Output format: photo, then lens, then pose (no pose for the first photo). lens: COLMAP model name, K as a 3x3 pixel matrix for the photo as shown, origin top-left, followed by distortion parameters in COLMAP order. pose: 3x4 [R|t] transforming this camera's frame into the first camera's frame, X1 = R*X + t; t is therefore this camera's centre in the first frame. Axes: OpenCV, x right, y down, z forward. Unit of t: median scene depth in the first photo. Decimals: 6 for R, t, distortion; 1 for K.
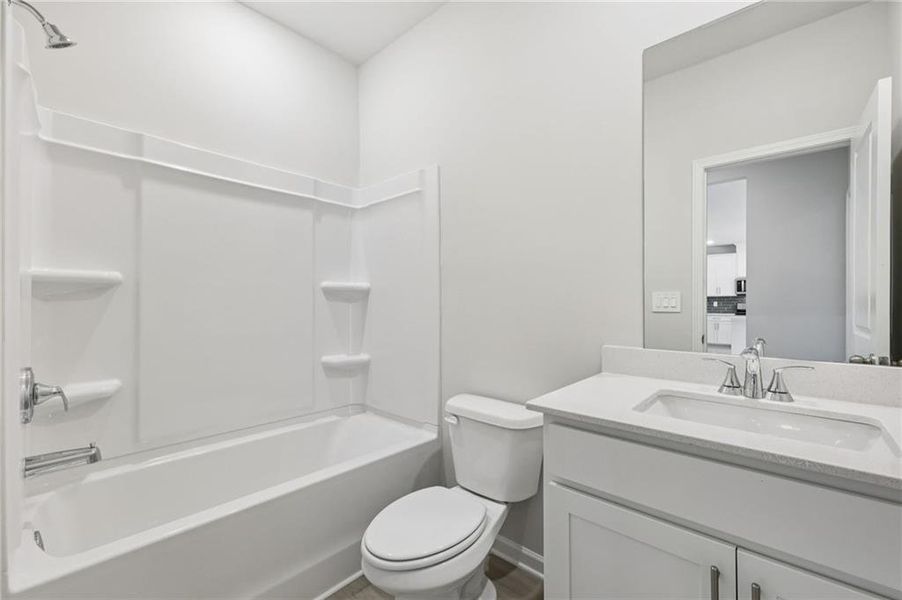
lens RADIAL K [[364.2, 0, 450.7], [0, 364.2, 305.5], [0, 0, 1]] dist [0.016141, -0.003482]
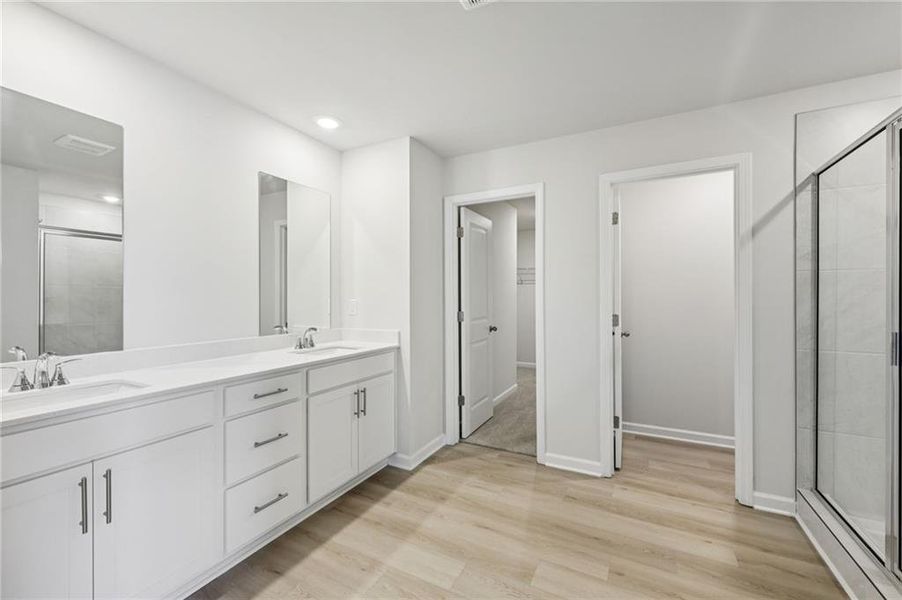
lens RADIAL K [[360.0, 0, 447.8], [0, 360.0, 296.3], [0, 0, 1]] dist [-0.000428, 0.000434]
pose [[-0.263072, 0.020259, 0.964564, -0.936424], [0.021831, 0.999649, -0.015042, -0.041840], [-0.964529, 0.017100, -0.263422, -0.128238]]
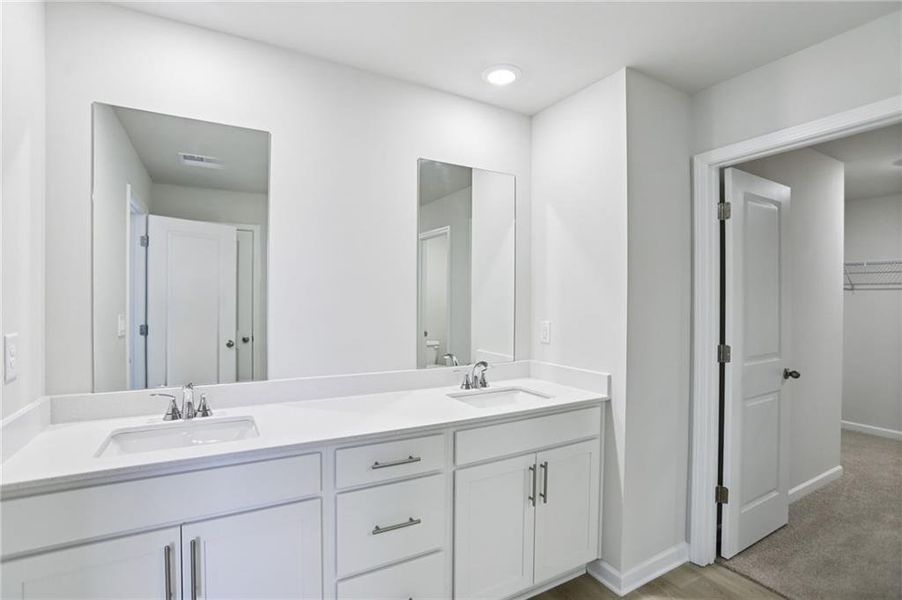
lens RADIAL K [[422.7, 0, 455.8], [0, 422.7, 302.0], [0, 0, 1]] dist [-0.046380, 0.015523]
pose [[0.291861, 0.017666, 0.956297, -0.351161], [0.000132, 0.999829, -0.018510, -0.148896], [-0.956461, 0.005528, 0.291809, -0.381506]]
